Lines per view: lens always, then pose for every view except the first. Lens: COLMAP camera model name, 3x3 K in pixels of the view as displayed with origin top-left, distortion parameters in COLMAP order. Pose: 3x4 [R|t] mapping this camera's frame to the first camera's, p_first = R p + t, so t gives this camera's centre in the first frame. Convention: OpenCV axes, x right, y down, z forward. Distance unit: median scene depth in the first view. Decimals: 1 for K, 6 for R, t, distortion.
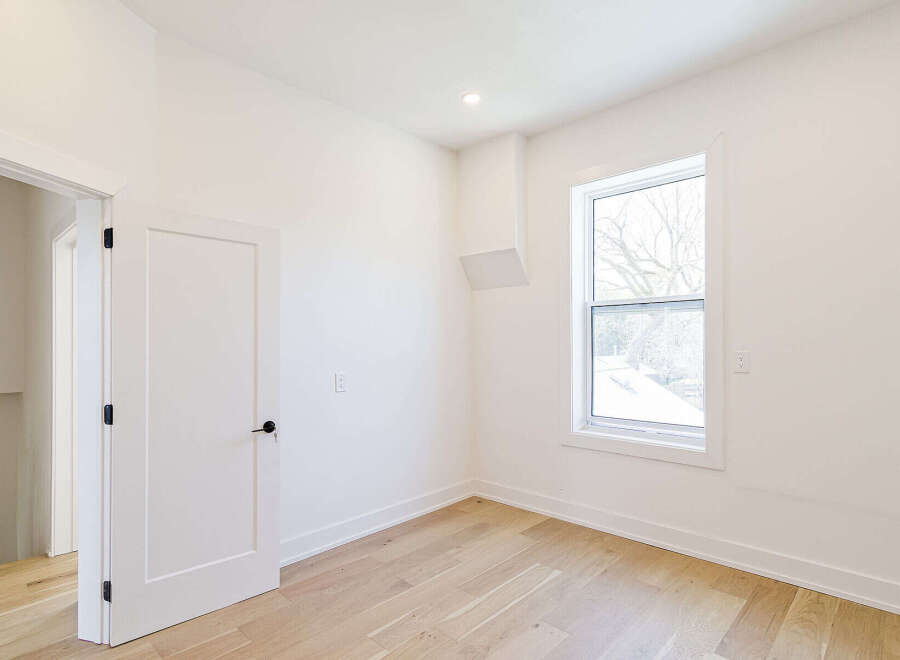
lens RADIAL K [[498.4, 0, 450.4], [0, 498.4, 344.0], [0, 0, 1]] dist [0.002437, 0.001071]
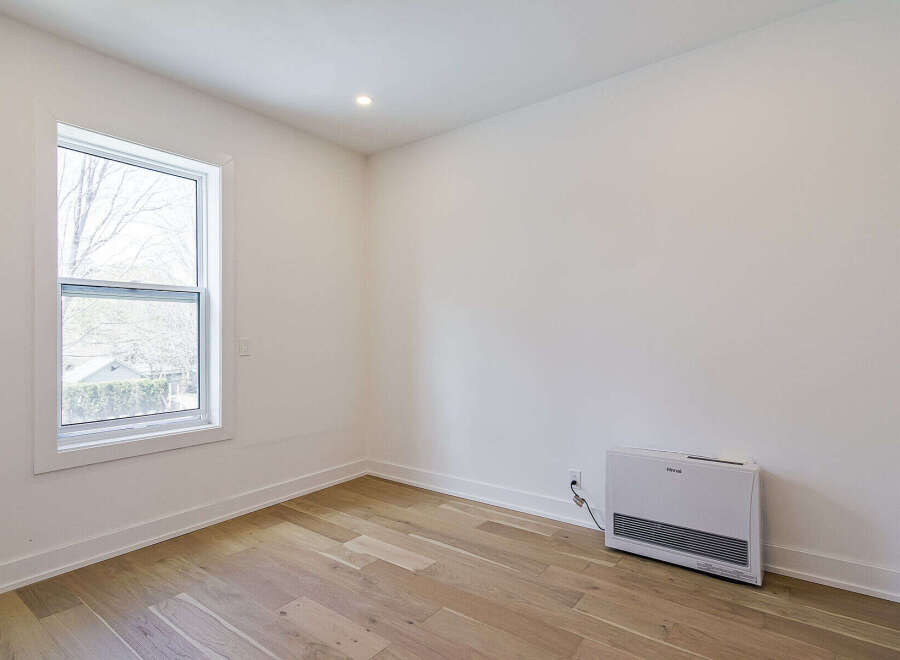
lens RADIAL K [[470.1, 0, 450.0], [0, 470.1, 330.0], [0, 0, 1]] dist [0.004827, 0.001441]
pose [[-0.122535, 0.013087, 0.992378, -0.621758], [0.000793, 0.999914, -0.013088, 0.006364], [-0.992464, -0.000817, -0.122535, 0.599891]]
